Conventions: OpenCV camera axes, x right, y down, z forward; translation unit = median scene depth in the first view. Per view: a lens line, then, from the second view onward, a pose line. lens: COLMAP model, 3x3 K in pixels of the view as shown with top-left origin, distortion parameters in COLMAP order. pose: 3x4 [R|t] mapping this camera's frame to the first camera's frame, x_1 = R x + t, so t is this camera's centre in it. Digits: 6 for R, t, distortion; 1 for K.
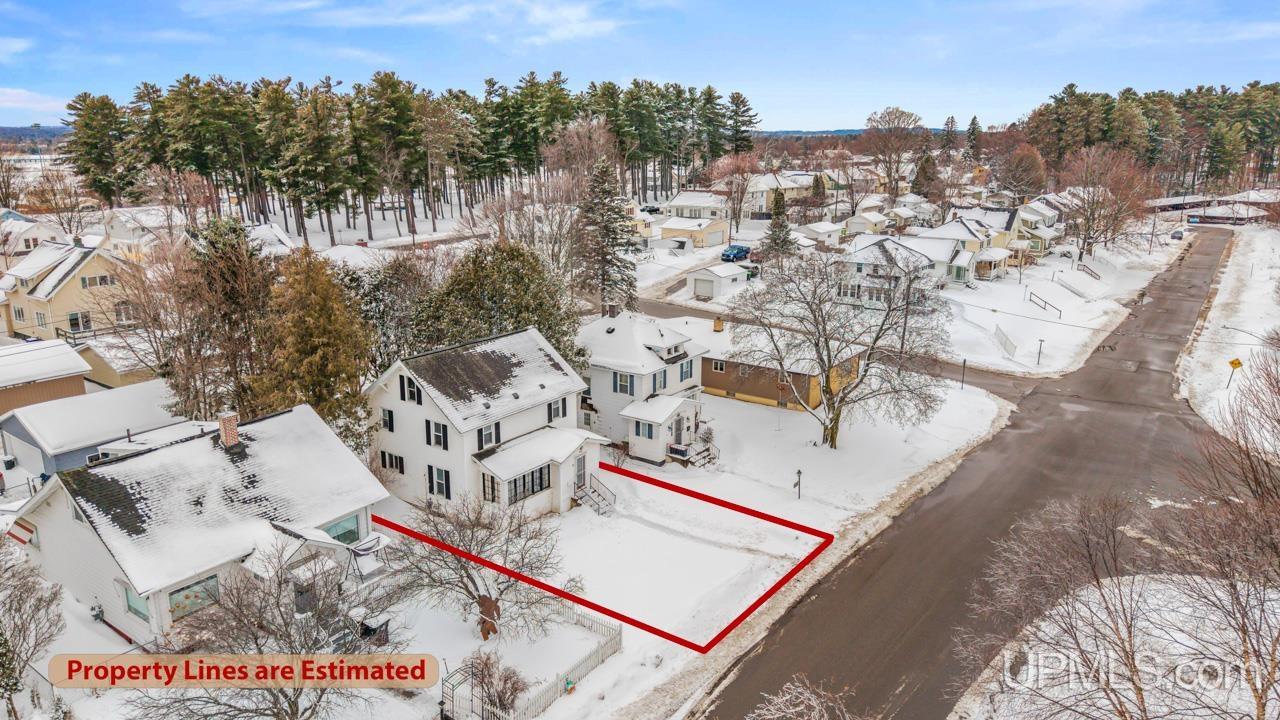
lens RADIAL K [[886.4, 0, 630.7], [0, 886.4, 359.9], [0, 0, 1]] dist [0.003782, -0.000227]
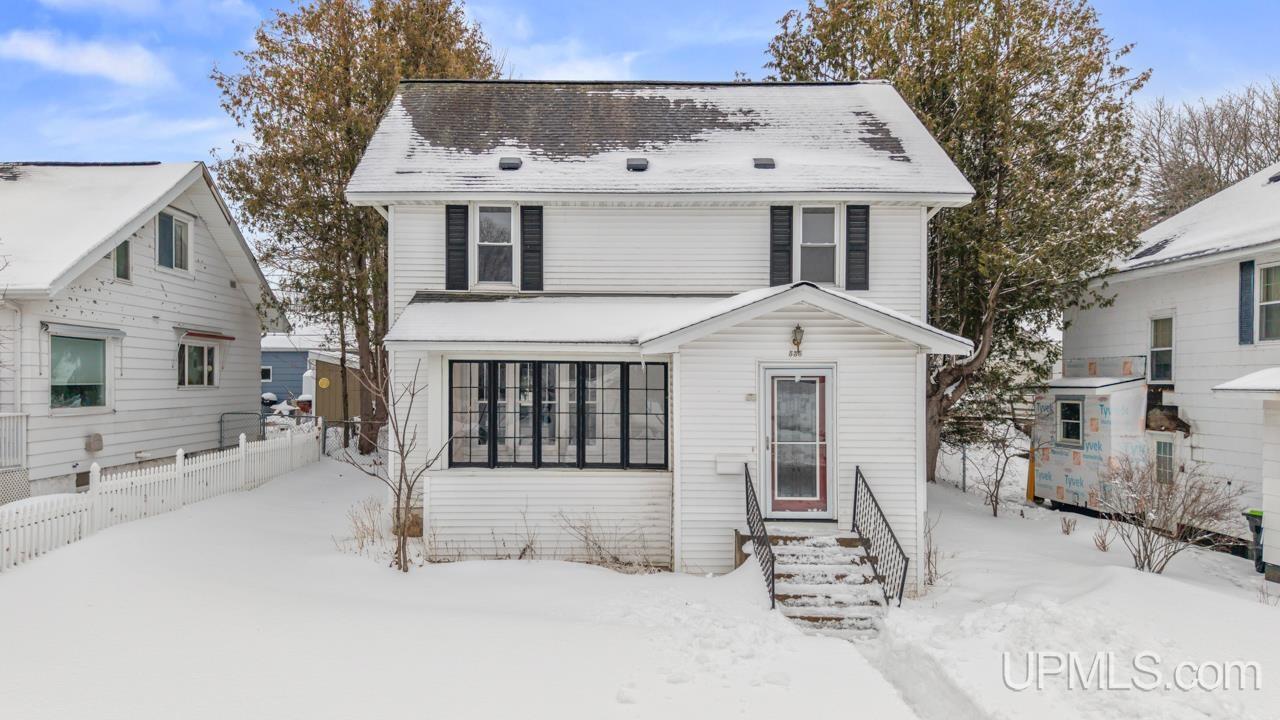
lens RADIAL K [[777.6, 0, 595.7], [0, 777.6, 411.0], [0, 0, 1]] dist [0.035584, 0.000153]
pose [[0.567501, 0.038923, -0.822452, 0.087441], [-0.207006, 0.973543, -0.096763, 0.147349], [0.796926, 0.225166, 0.560544, 0.812787]]
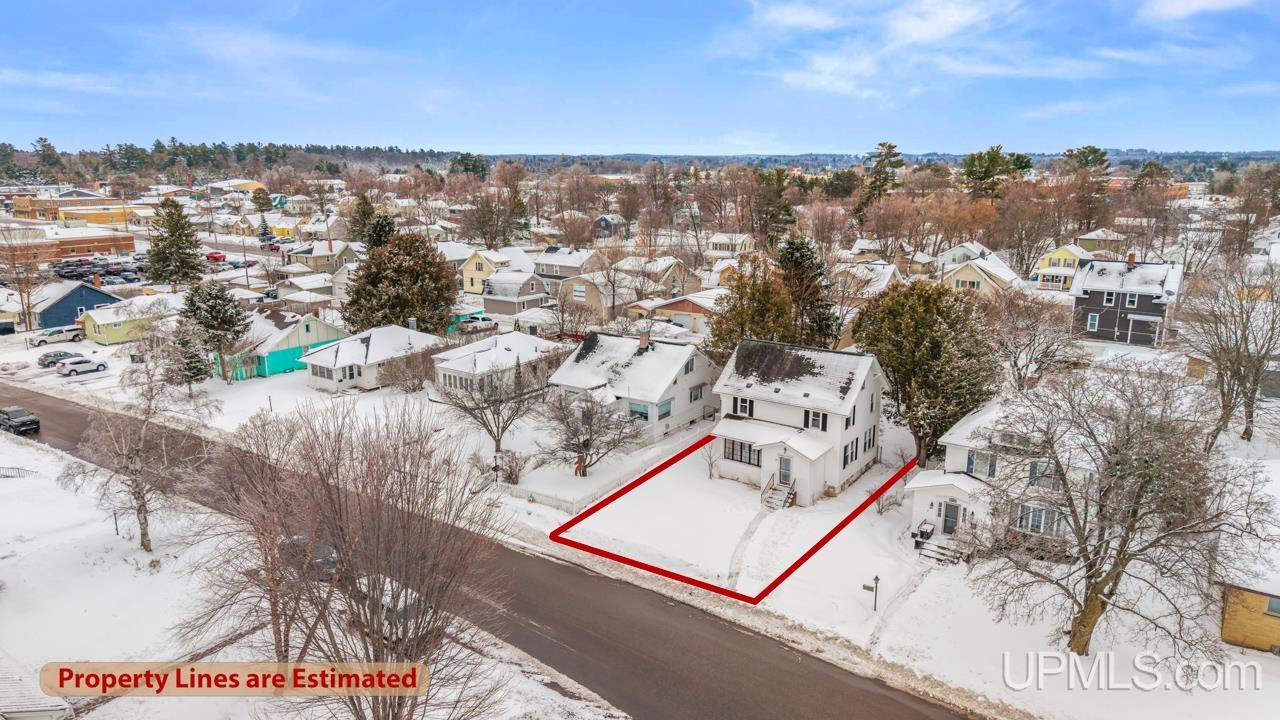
lens RADIAL K [[886.4, 0, 630.7], [0, 886.4, 359.9], [0, 0, 1]] dist [0.003782, -0.000227]
pose [[-0.015291, 0.236278, -0.971565, 1.036307], [-0.251144, 0.939621, 0.232463, -0.228669], [0.967829, 0.247557, 0.044972, 0.695390]]
